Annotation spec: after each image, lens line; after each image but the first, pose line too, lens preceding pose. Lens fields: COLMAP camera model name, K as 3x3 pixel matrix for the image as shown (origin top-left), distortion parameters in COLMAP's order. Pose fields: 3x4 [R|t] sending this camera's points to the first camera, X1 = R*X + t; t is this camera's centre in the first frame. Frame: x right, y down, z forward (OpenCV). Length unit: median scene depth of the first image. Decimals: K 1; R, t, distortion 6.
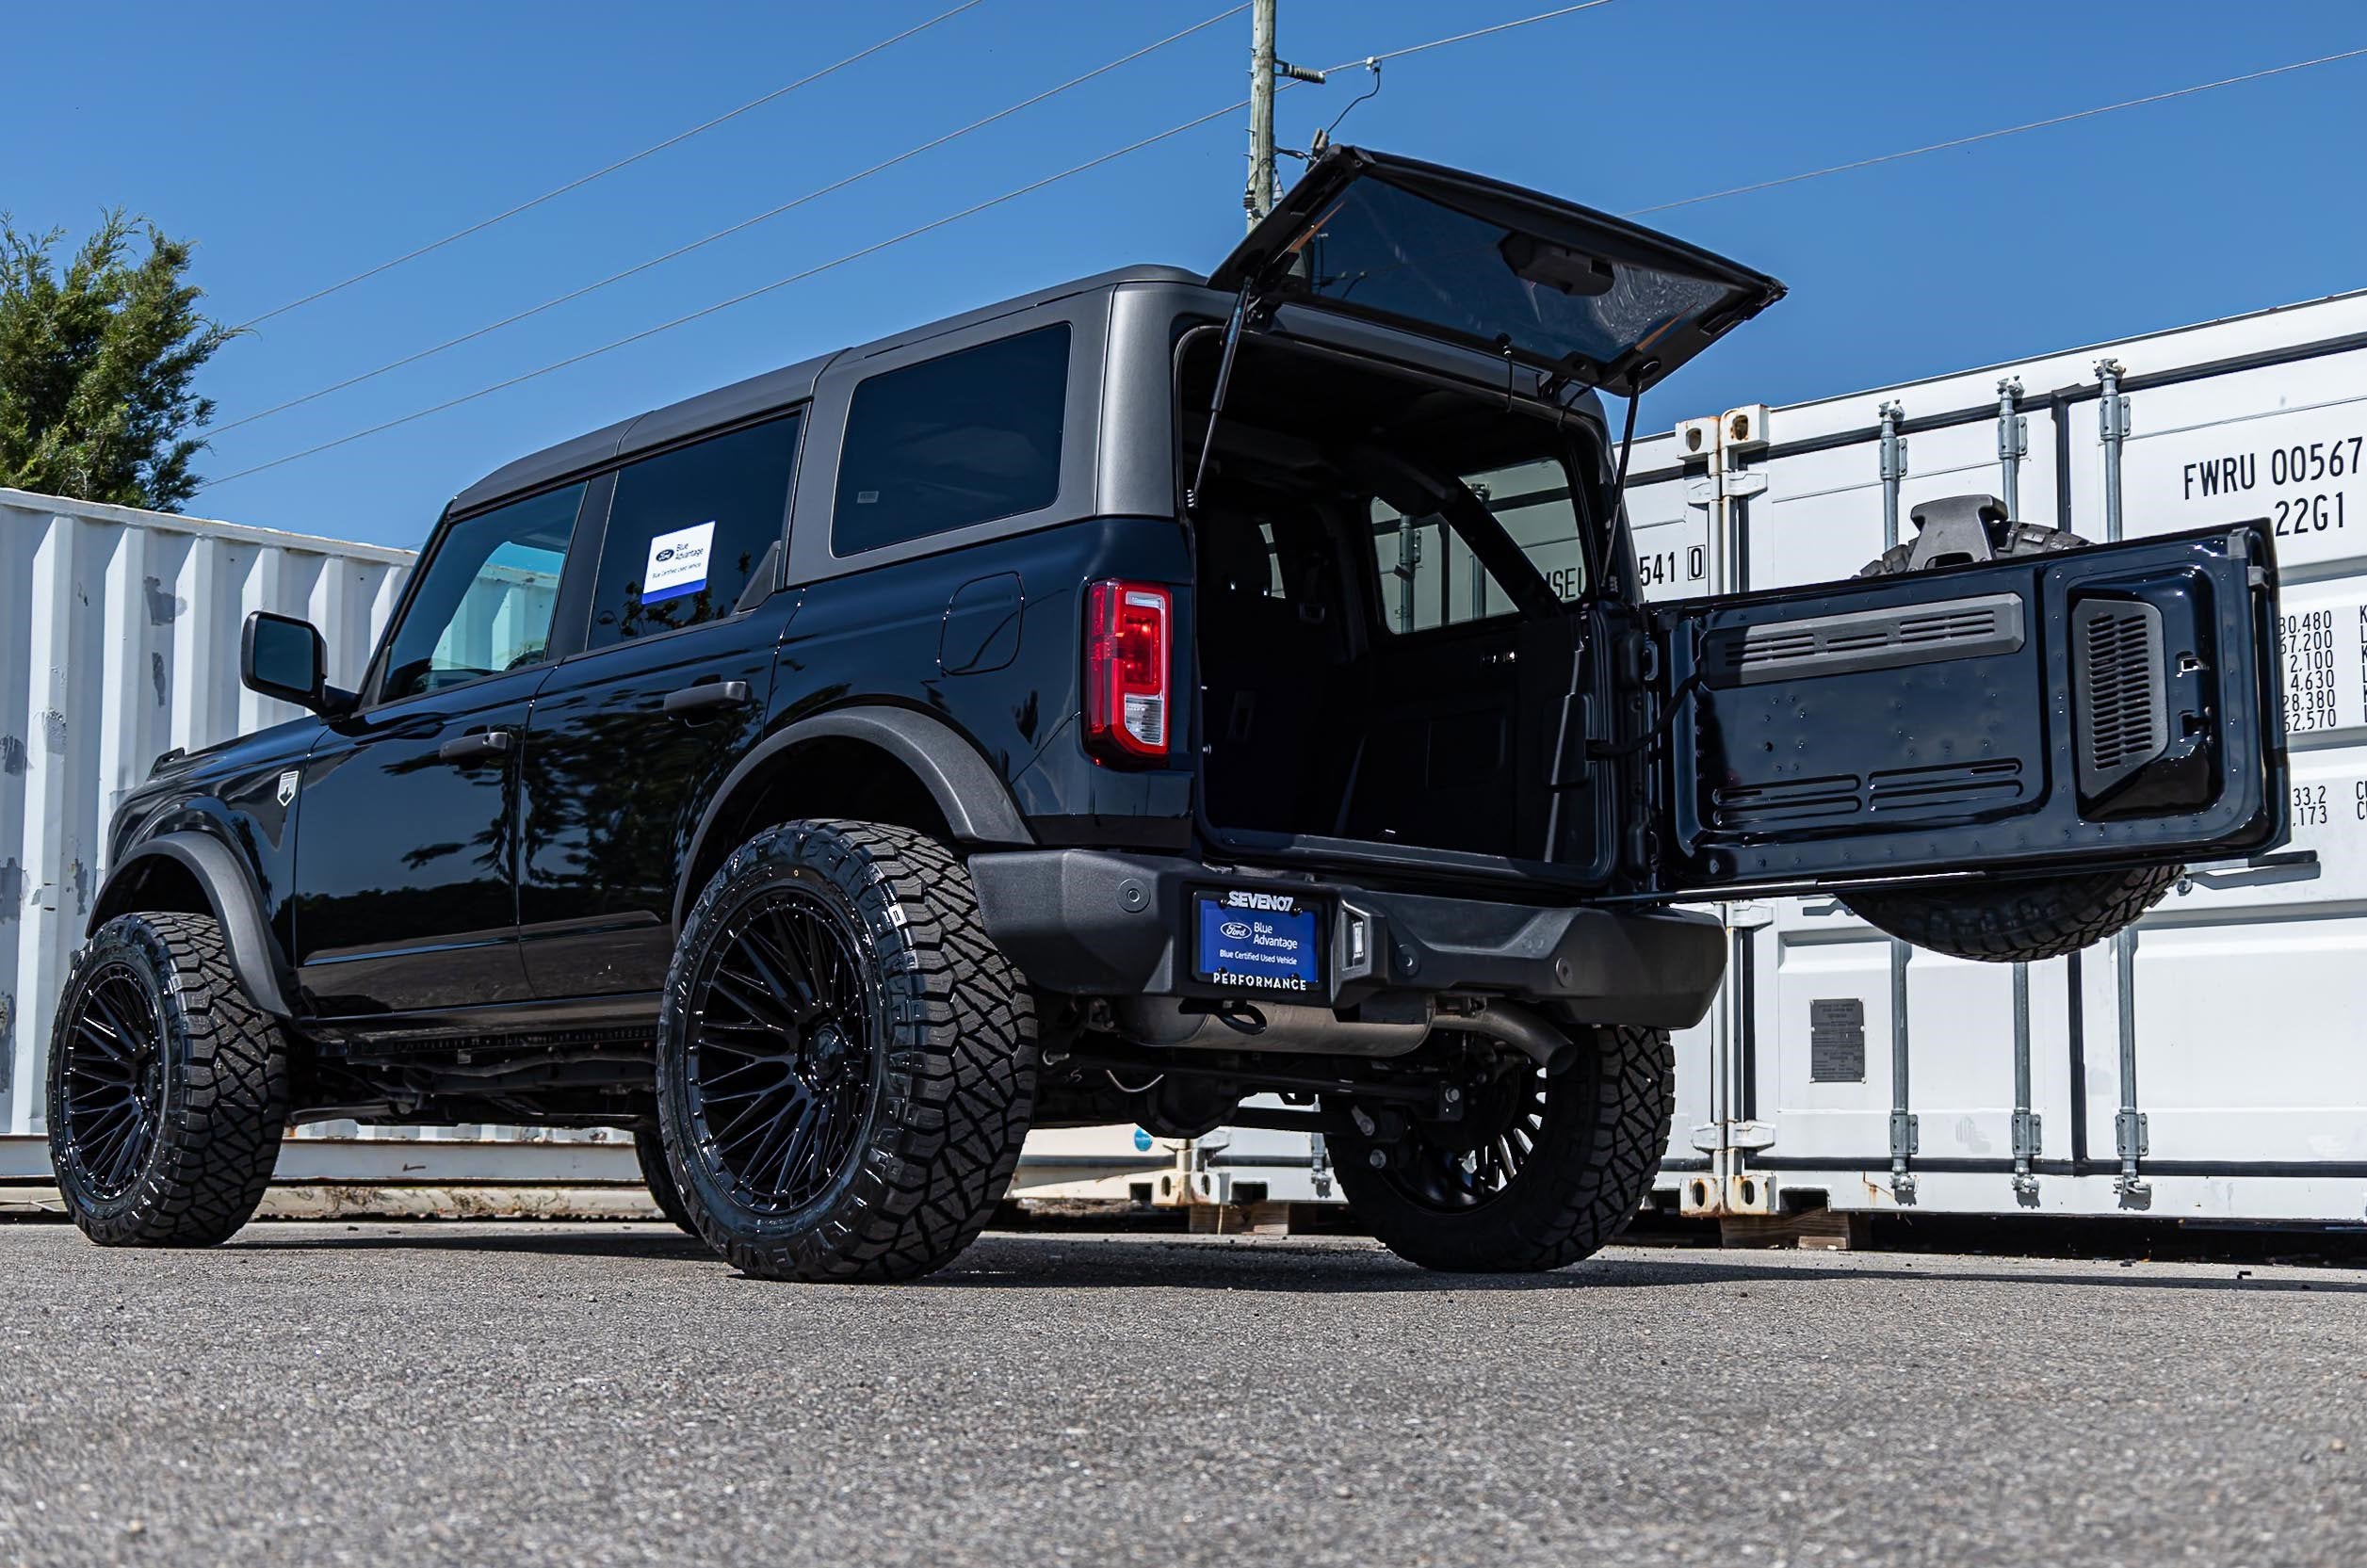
lens RADIAL K [[3149.5, 0, 1198.4], [0, 3149.5, 792.7], [0, 0, 1]] dist [0.006589, 0.000000]
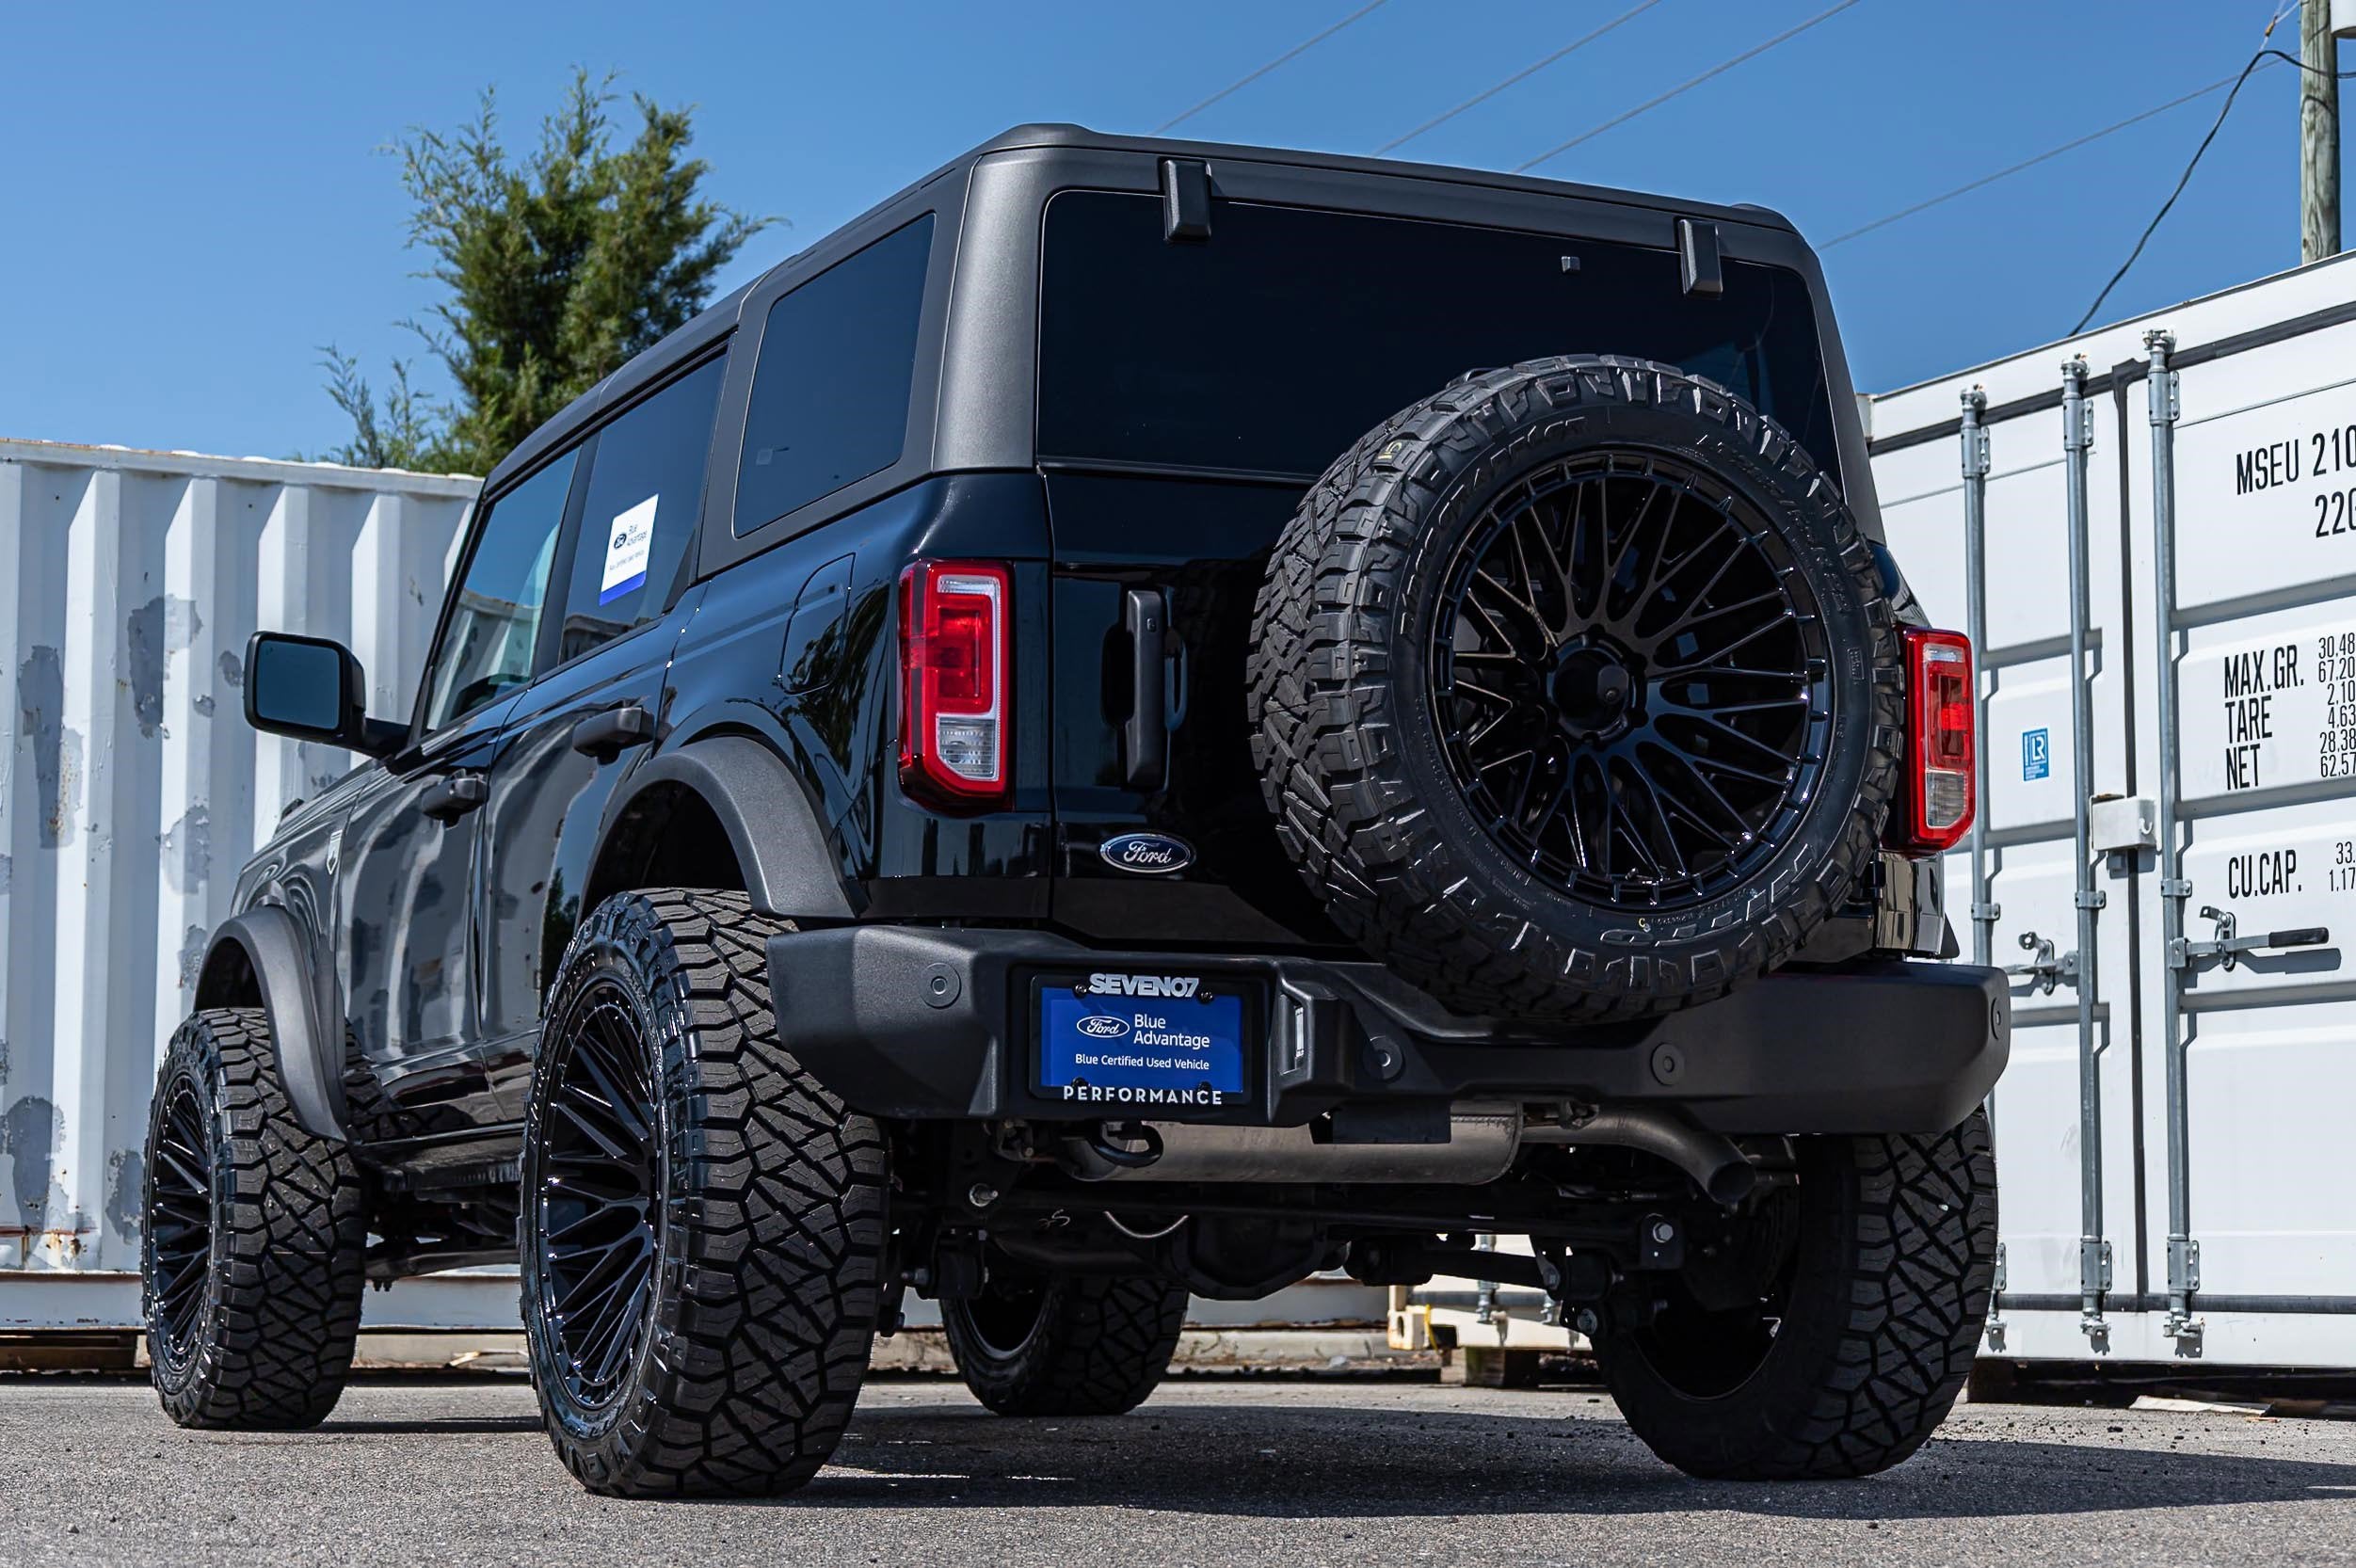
lens RADIAL K [[4374.4, 0, 1210.0], [0, 4374.4, 777.6], [0, 0, 1]] dist [-0.039258, 0.000000]
pose [[0.953701, -0.041117, -0.297932, 0.287479], [0.042487, 0.999095, -0.001879, -0.009648], [0.297739, -0.010866, 0.954585, 0.025615]]
